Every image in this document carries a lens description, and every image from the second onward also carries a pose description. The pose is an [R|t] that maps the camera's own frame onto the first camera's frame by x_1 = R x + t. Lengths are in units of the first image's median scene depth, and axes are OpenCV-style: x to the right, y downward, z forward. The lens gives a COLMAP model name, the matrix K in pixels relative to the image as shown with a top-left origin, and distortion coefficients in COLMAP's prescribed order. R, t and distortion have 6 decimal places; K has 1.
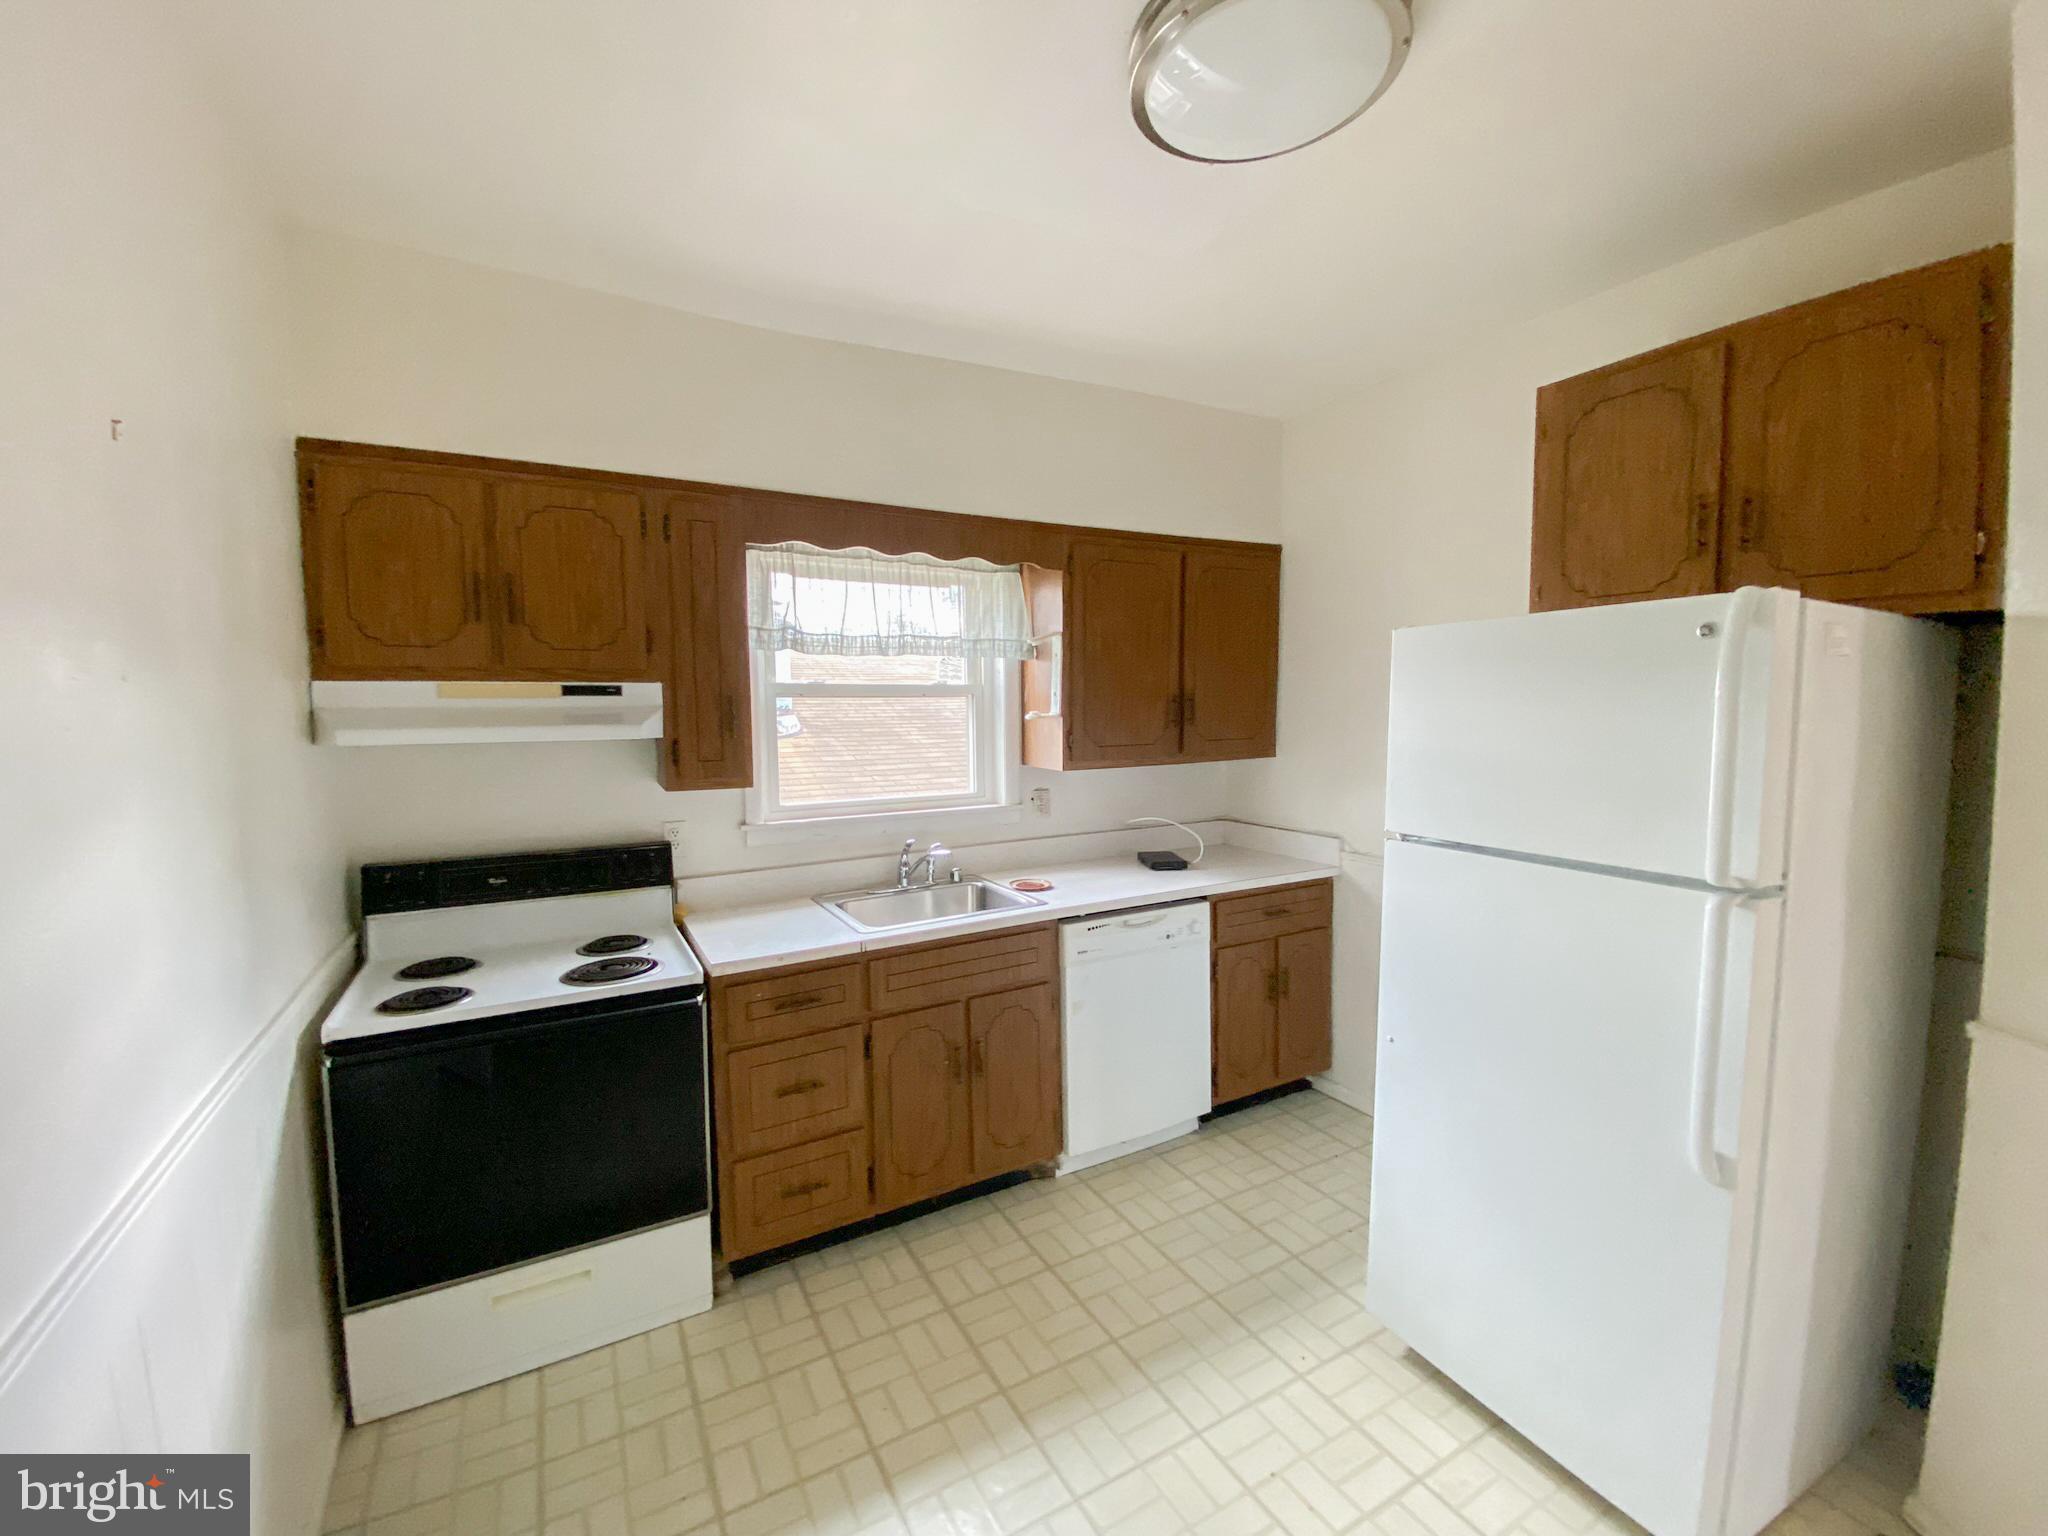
lens RADIAL K [[841.9, 0, 1024.0], [0, 841.9, 768.0], [0, 0, 1]] dist [-0.000267, -0.013106]
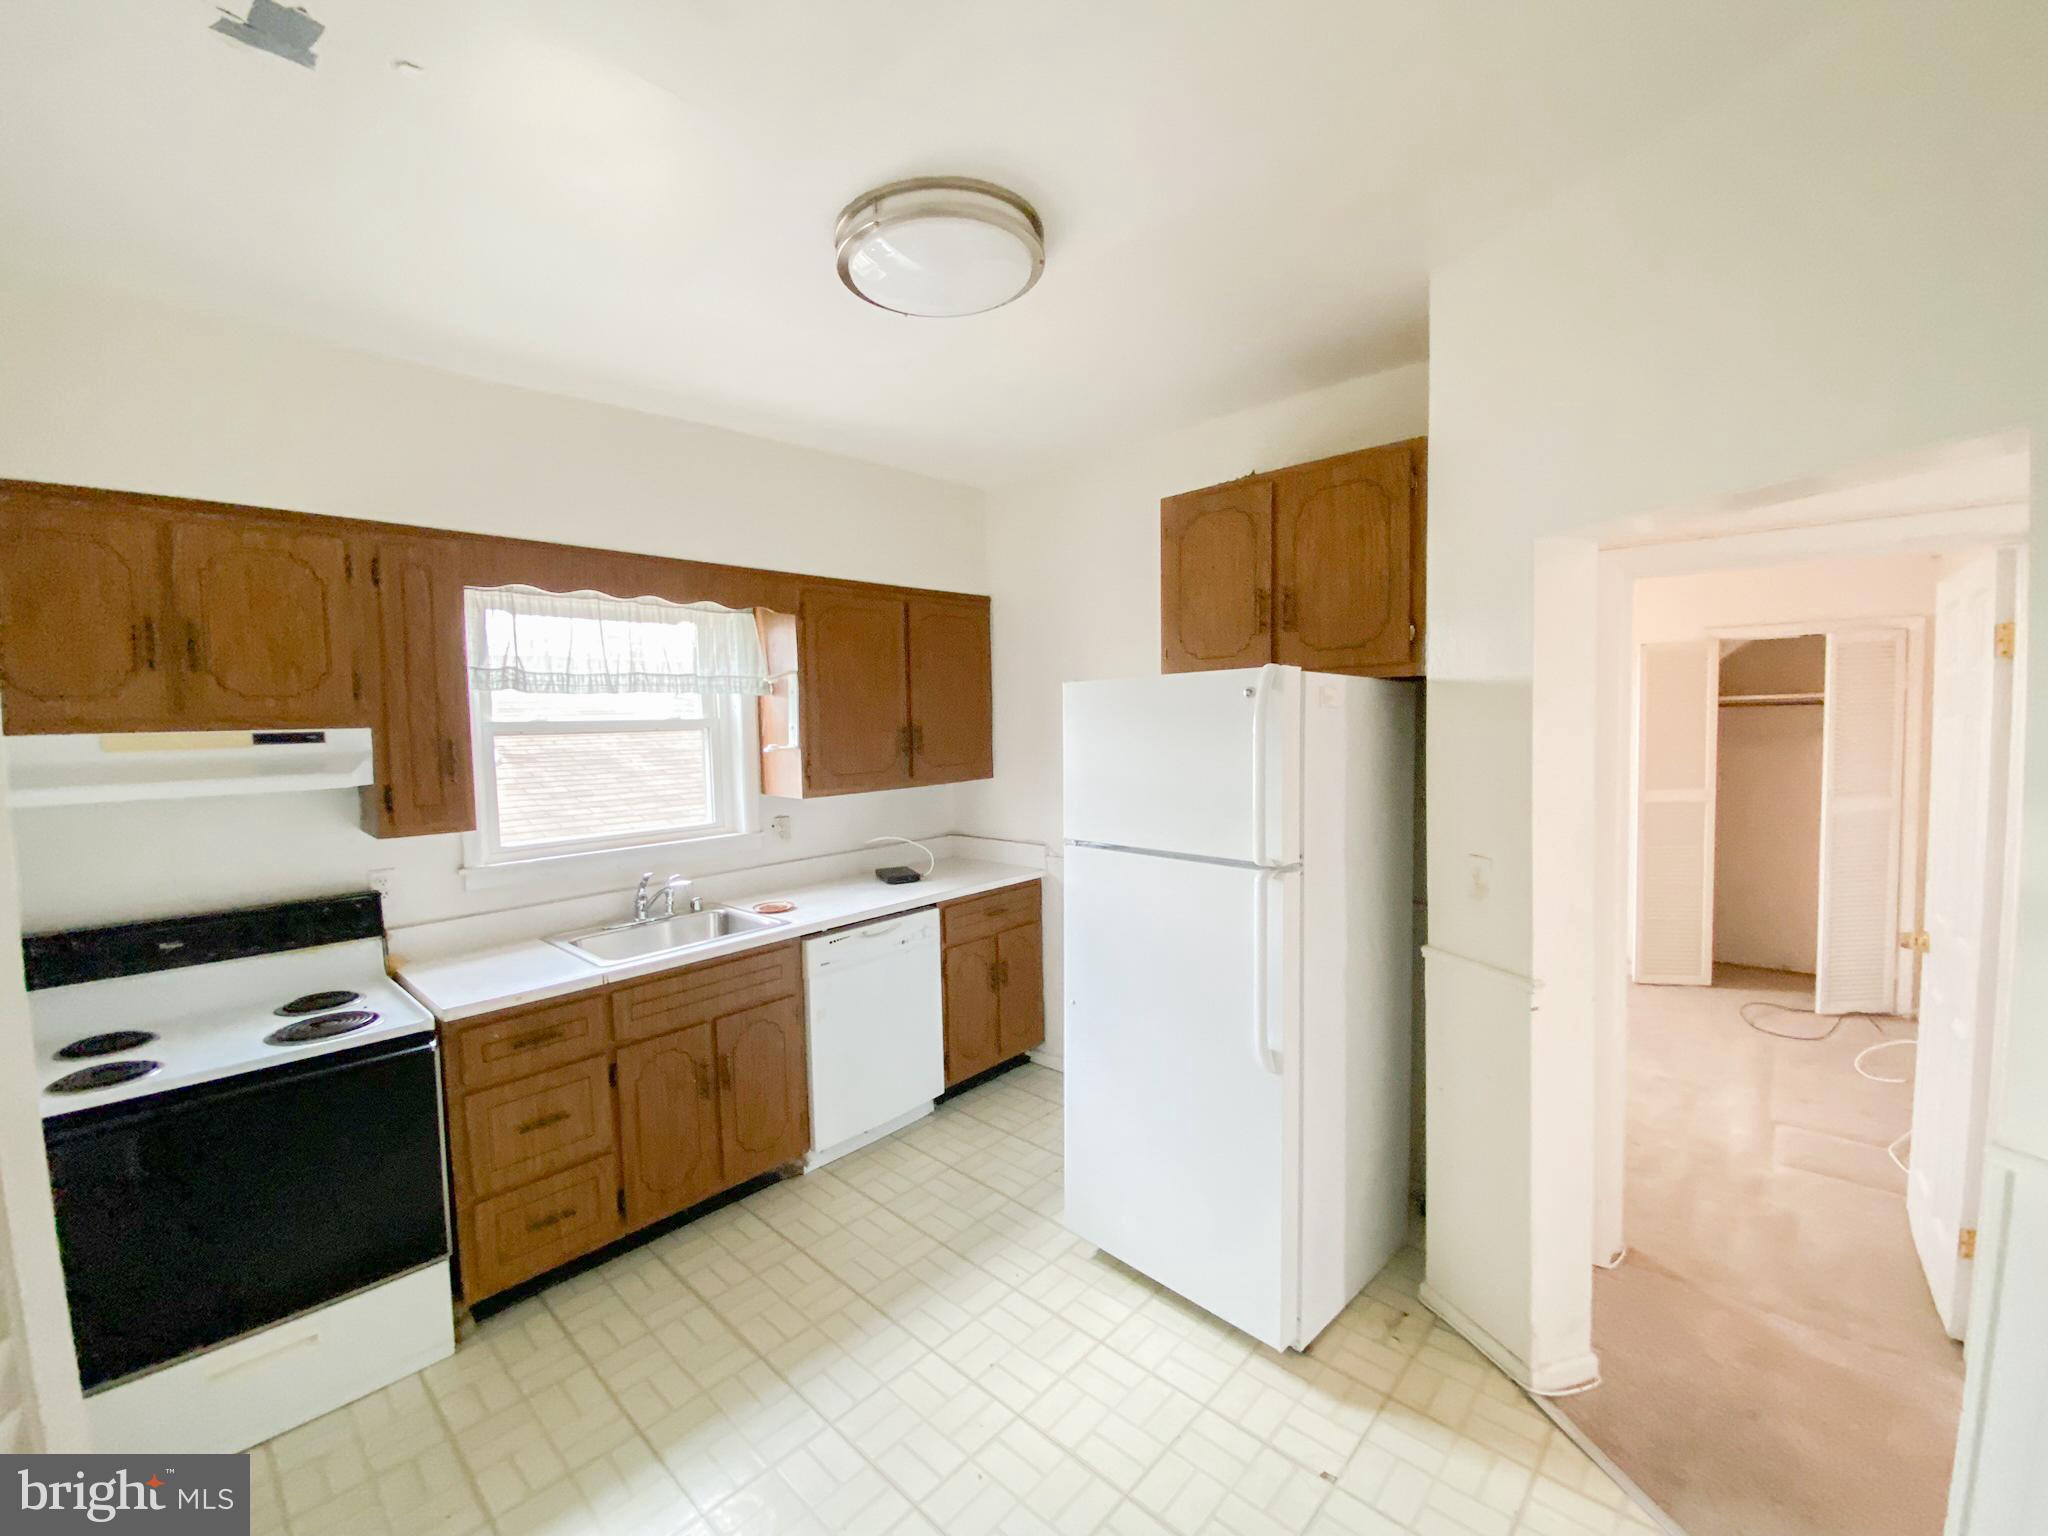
lens RADIAL K [[836.2, 0, 1024.0], [0, 836.2, 768.0], [0, 0, 1]] dist [0.044091, -0.033687]
pose [[0.953598, -0.029728, 0.299612, -0.004374], [0.036082, 0.999226, -0.015697, -0.011665], [-0.298913, 0.025779, 0.953932, -0.154743]]
